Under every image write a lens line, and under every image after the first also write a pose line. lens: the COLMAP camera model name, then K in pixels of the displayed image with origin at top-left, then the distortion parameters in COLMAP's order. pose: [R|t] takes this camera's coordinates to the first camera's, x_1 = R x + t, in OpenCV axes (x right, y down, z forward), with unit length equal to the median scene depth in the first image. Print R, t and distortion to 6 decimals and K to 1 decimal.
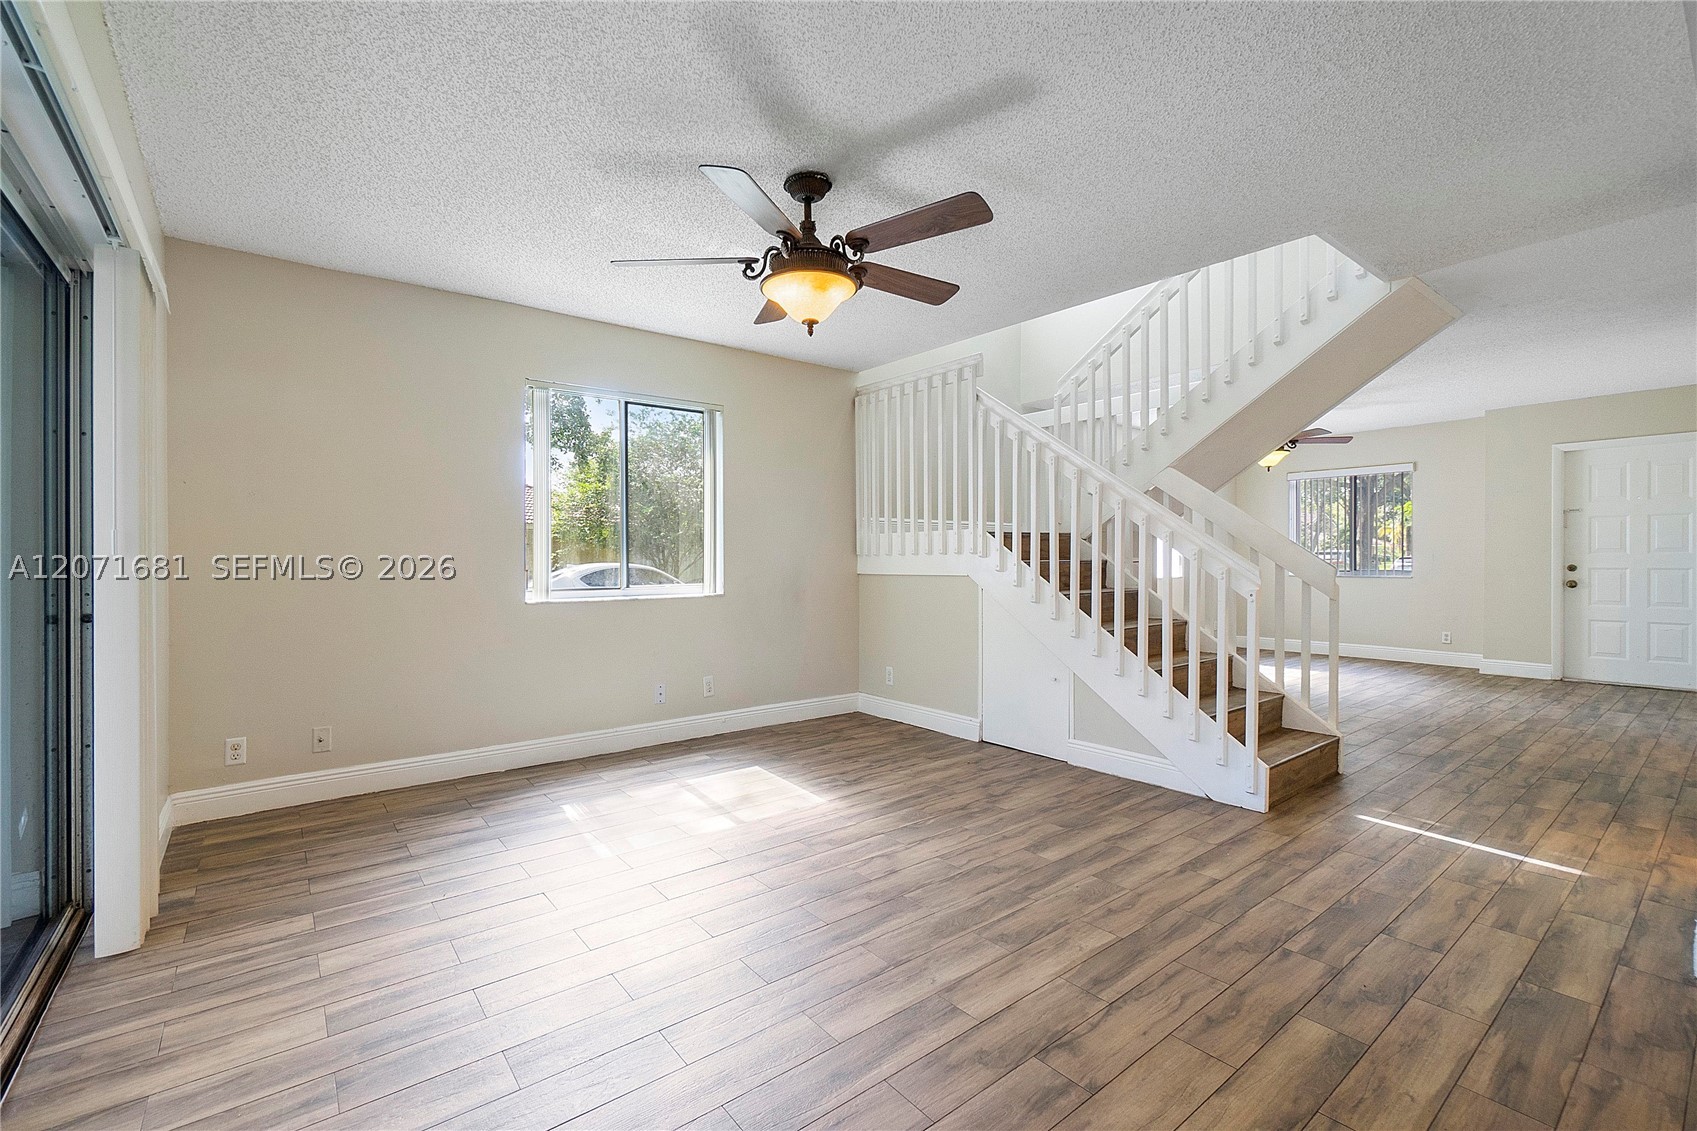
lens RADIAL K [[733.4, 0, 849.7], [0, 733.4, 561.3], [0, 0, 1]] dist [-0.003007, 0.000027]
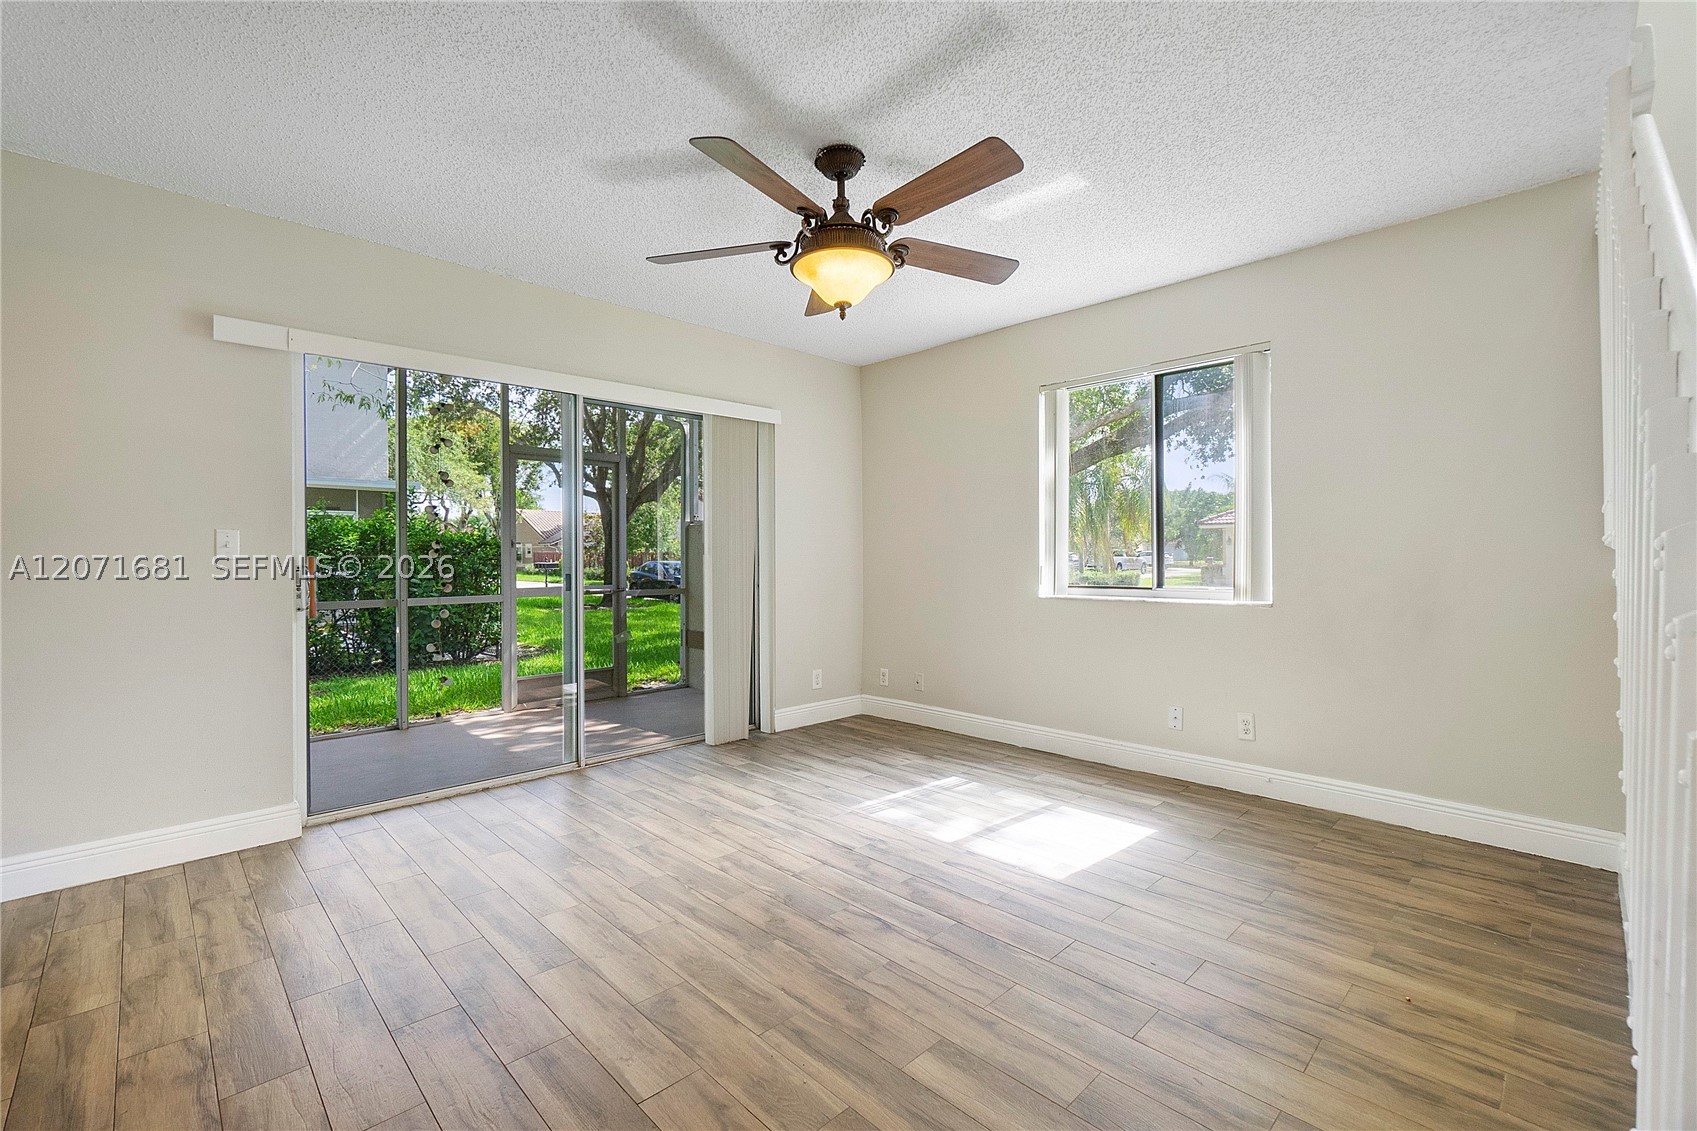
lens RADIAL K [[733.4, 0, 849.7], [0, 733.4, 561.3], [0, 0, 1]] dist [-0.003007, 0.000027]
pose [[0.100076, 0.008032, -0.994947, 0.714176], [0.000757, 0.999967, 0.008149, -0.004357], [0.994980, -0.001569, 0.100066, 0.747522]]
